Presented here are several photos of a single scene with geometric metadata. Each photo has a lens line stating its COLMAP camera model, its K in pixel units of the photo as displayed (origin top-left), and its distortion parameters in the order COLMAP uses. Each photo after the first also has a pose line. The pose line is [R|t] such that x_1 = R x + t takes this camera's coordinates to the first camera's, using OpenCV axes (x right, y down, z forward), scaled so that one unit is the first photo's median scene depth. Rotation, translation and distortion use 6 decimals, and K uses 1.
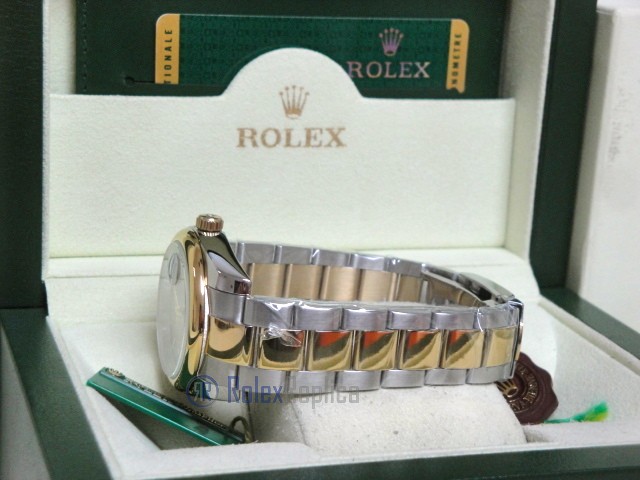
lens RADIAL K [[1362.6, 0, 321.9], [0, 1362.6, 239.0], [0, 0, 1]] dist [0.308518, 0.000000]
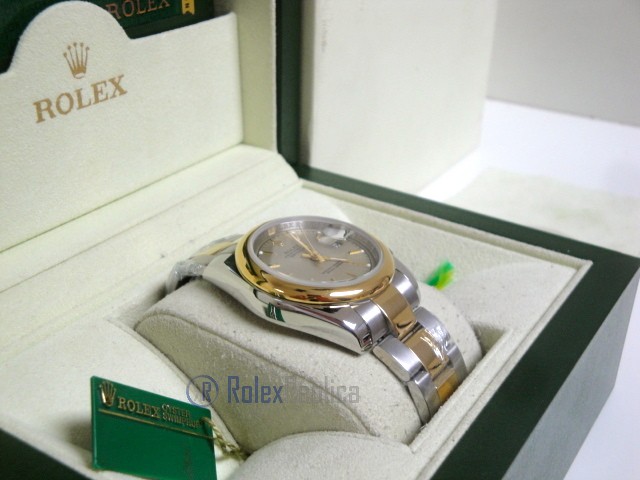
lens RADIAL K [[828.5, 0, 322.7], [0, 828.5, 245.2], [0, 0, 1]] dist [0.053249, 0.000000]
pose [[0.770744, -0.328912, 0.545683, -0.245410], [0.178984, 0.933735, 0.310007, -0.129212], [-0.611488, -0.141267, 0.778541, 0.433296]]
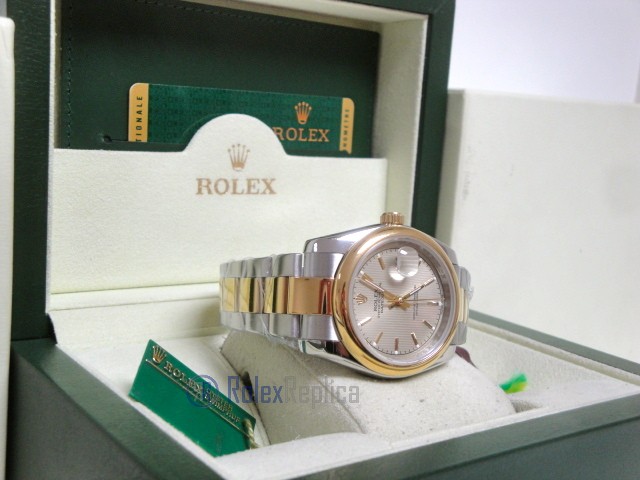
lens RADIAL K [[828.5, 0, 315.4], [0, 828.5, 241.5], [0, 0, 1]] dist [0.053249, 0.000000]
pose [[0.950266, -0.042970, 0.308461, -0.188735], [0.066915, 0.995475, -0.067468, 0.030420], [-0.304166, 0.084754, 0.948841, 0.275967]]
